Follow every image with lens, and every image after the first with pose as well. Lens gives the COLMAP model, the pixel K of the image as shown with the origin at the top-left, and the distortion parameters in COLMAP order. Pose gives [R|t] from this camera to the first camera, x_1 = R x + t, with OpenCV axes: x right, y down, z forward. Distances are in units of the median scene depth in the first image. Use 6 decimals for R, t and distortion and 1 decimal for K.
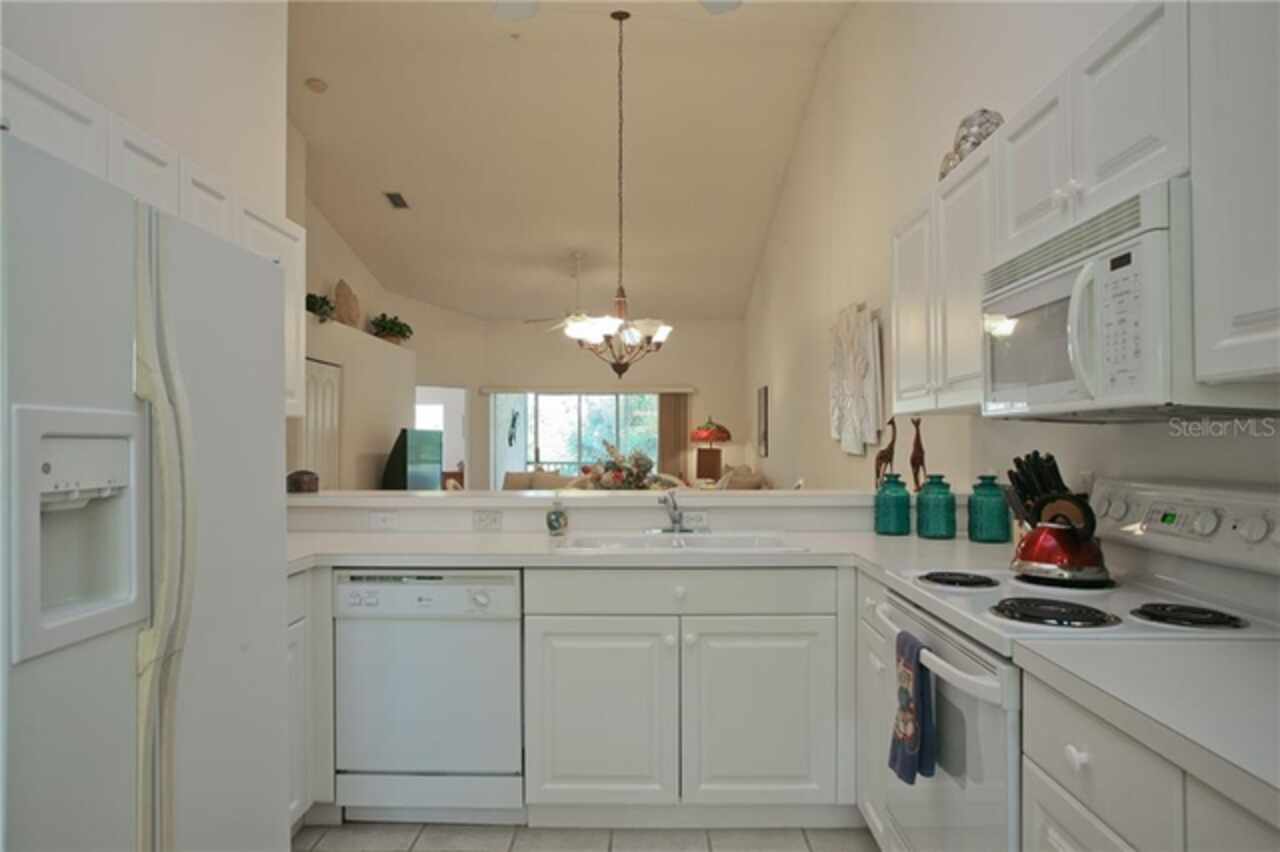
lens RADIAL K [[795.8, 0, 645.0], [0, 795.8, 440.2], [0, 0, 1]] dist [-0.056841, 0.057050]
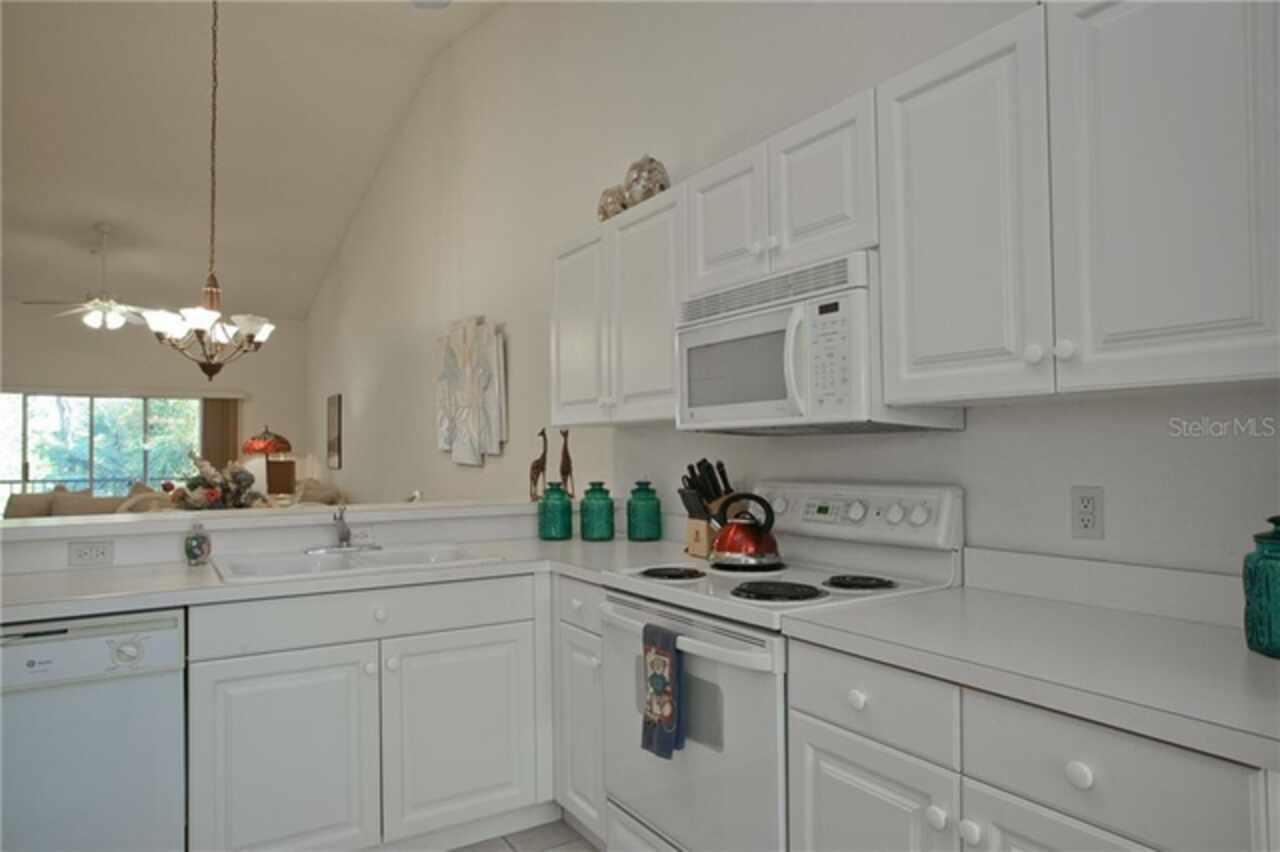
lens RADIAL K [[795.8, 0, 645.0], [0, 795.8, 440.2], [0, 0, 1]] dist [-0.056841, 0.057050]
pose [[0.840797, 0.002650, 0.541343, -0.176355], [0.004765, 0.999913, -0.012295, 0.000128], [-0.541329, 0.012917, 0.840712, 0.044545]]
